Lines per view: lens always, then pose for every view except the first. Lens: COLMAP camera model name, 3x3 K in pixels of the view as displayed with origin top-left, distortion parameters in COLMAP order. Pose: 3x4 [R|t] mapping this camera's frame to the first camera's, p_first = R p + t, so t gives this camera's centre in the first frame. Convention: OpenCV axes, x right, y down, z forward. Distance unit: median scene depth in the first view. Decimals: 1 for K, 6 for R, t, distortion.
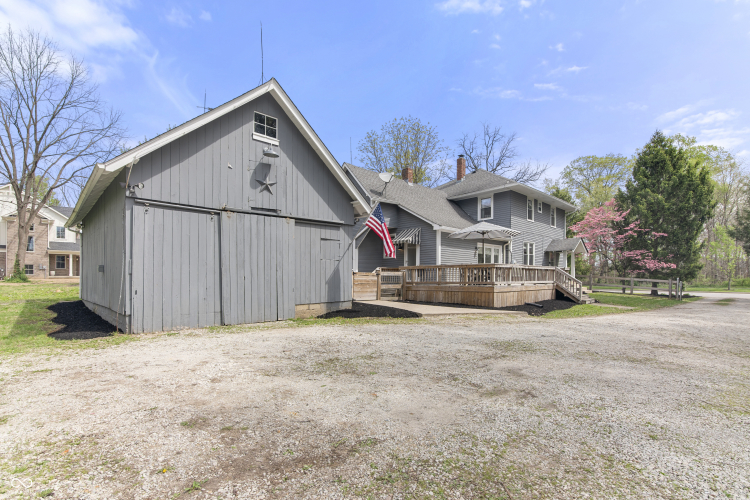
lens RADIAL K [[351.3, 0, 377.2], [0, 351.3, 277.9], [0, 0, 1]] dist [0.000467, 0.000156]
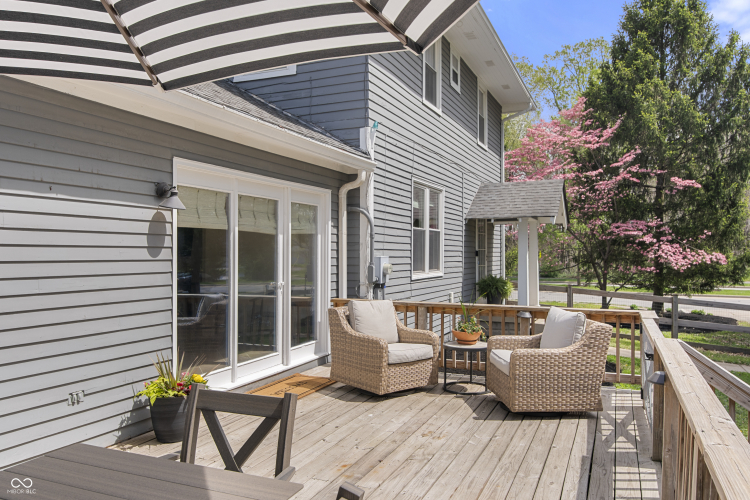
lens RADIAL K [[579.5, 0, 375.0], [0, 579.5, 250.0], [0, 0, 1]] dist [-0.000528, -0.007605]
pose [[0.923589, 0.004325, 0.383359, 0.225038], [-0.001725, 0.999973, -0.007126, -0.048391], [-0.383379, 0.005920, 0.923572, 0.609673]]
